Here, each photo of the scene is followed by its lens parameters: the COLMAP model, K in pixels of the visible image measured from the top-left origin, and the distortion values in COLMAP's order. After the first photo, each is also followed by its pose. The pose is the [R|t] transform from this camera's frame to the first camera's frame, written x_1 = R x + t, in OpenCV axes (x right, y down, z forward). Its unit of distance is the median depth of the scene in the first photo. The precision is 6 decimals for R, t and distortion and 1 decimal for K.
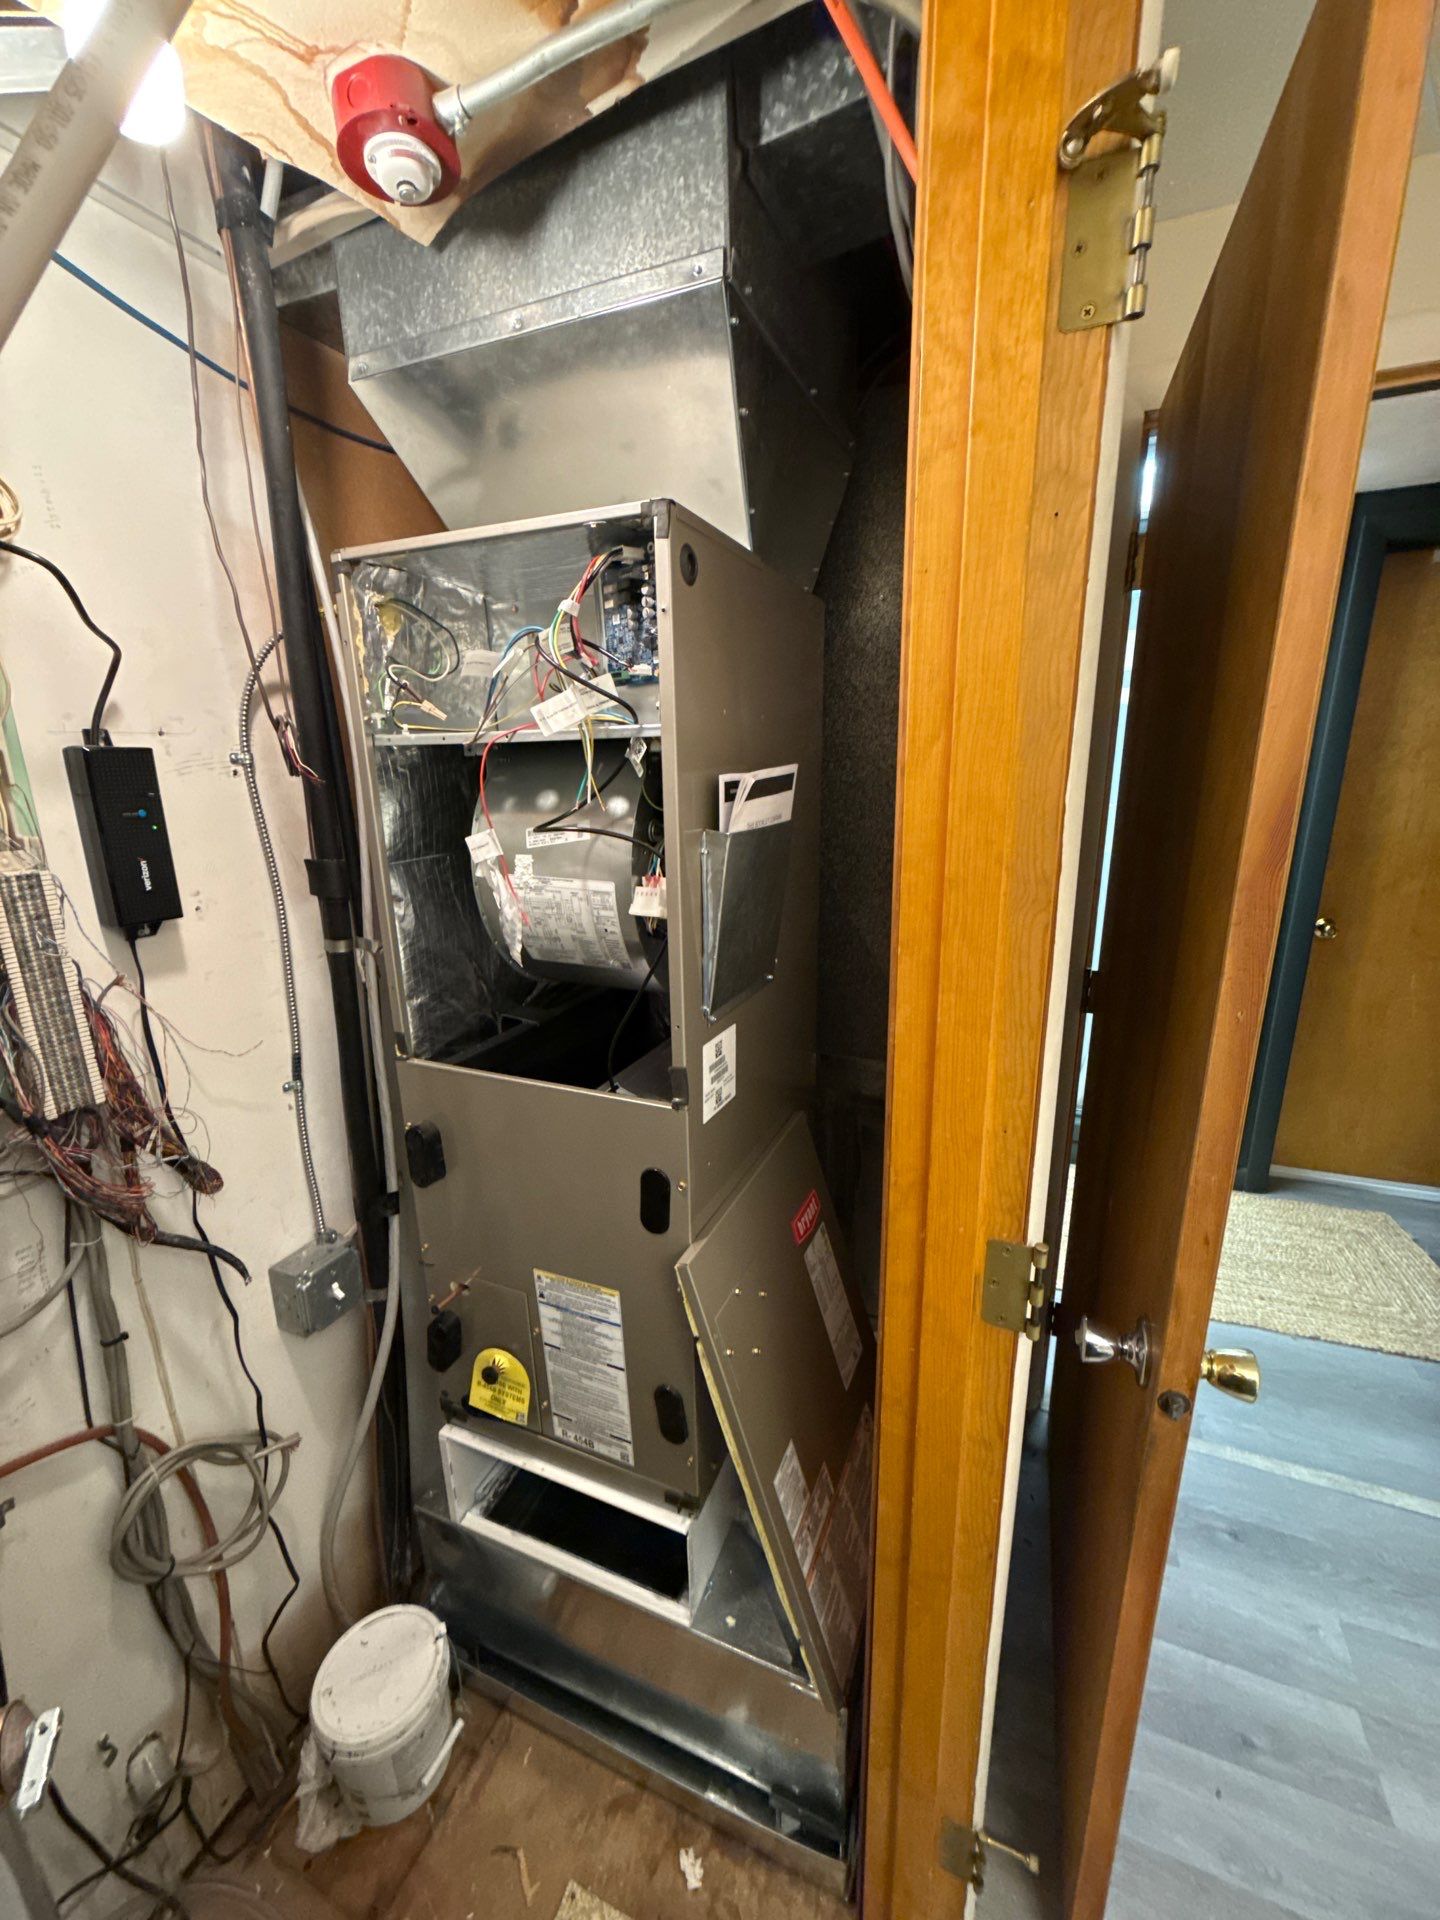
lens RADIAL K [[764.2, 0, 720.0], [0, 764.2, 960.0], [0, 0, 1]] dist [-0.000516, 0.000012]
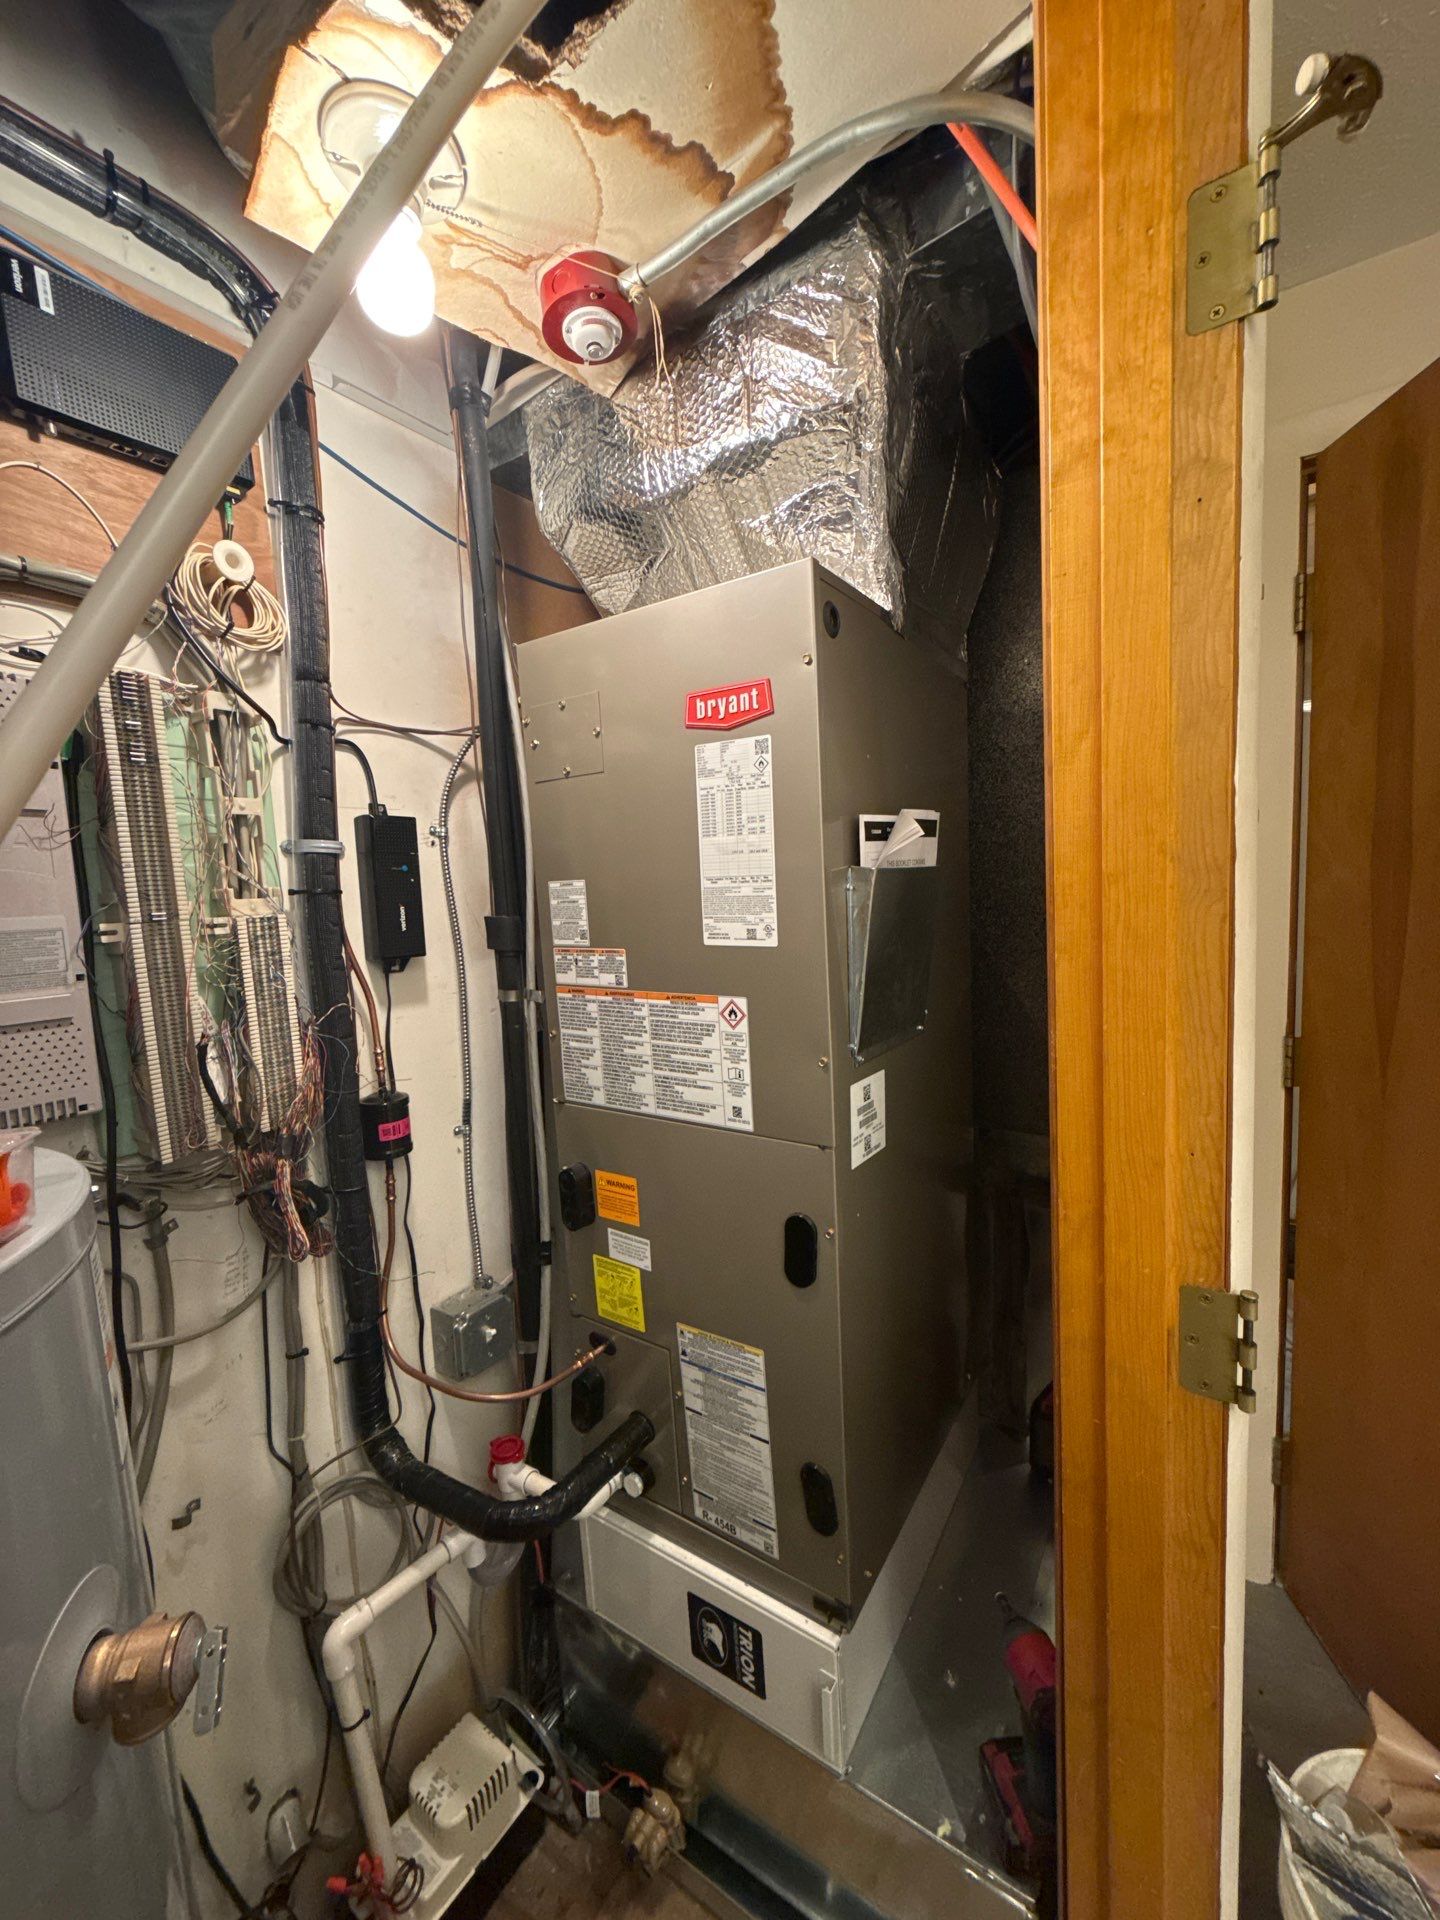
lens RADIAL K [[764.2, 0, 720.0], [0, 764.2, 960.0], [0, 0, 1]] dist [-0.001176, -0.000046]
pose [[0.981319, -0.014329, -0.191855, 0.005281], [-0.013220, 0.989843, -0.141546, 0.119577], [0.191935, 0.141438, 0.971162, -0.004653]]
